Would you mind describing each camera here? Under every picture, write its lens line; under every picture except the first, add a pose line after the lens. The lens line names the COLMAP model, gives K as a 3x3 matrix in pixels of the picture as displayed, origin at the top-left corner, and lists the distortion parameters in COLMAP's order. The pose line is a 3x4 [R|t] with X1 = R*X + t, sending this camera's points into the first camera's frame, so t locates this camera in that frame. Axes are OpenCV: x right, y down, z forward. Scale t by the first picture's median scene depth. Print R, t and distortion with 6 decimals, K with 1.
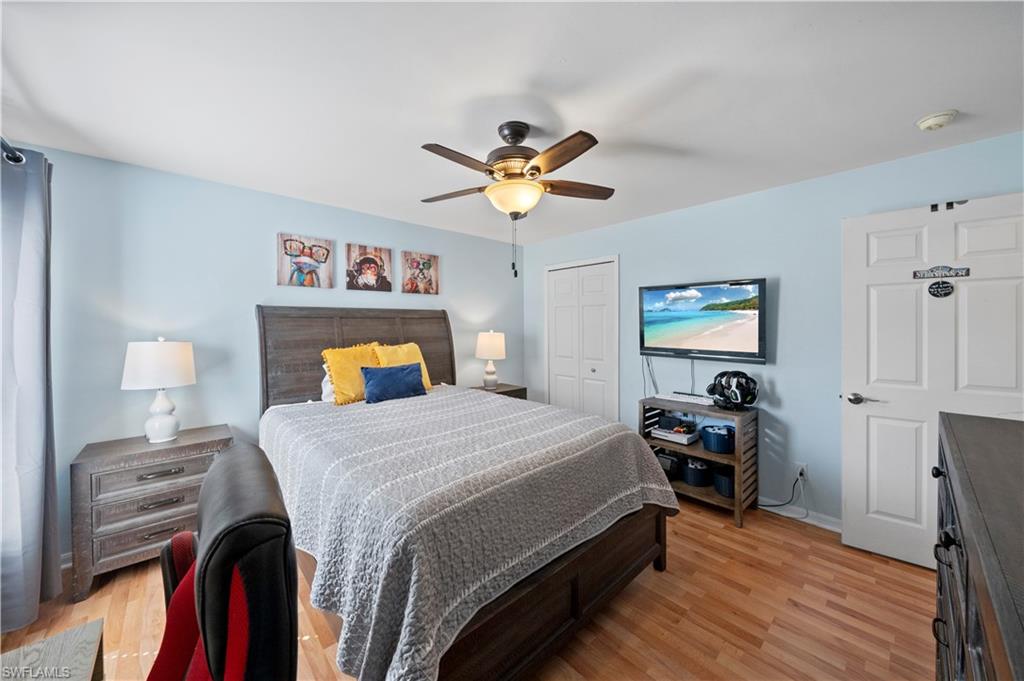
lens RADIAL K [[367.0, 0, 511.7], [0, 367.0, 330.4], [0, 0, 1]] dist [-0.000140, -0.000009]
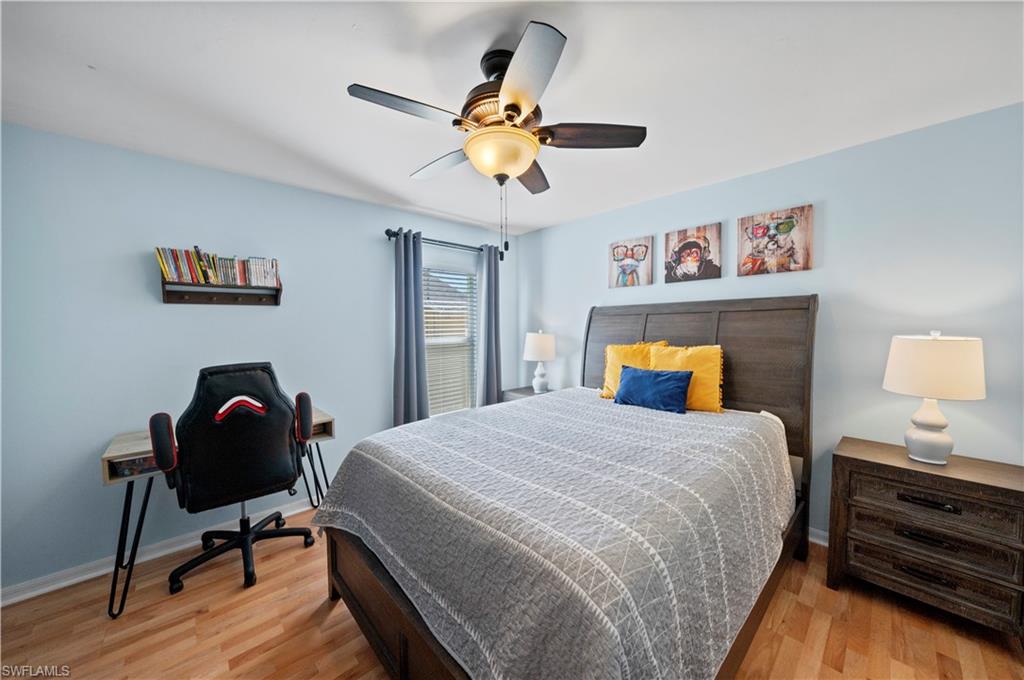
lens RADIAL K [[363.2, 0, 512.0], [0, 363.2, 340.0], [0, 0, 1]] dist [-0.000316, -0.000012]
pose [[0.008723, 0.044870, -0.998955, 0.462220], [-0.003203, 0.998989, 0.044843, -0.008077], [0.999957, 0.002809, 0.008858, 0.590073]]
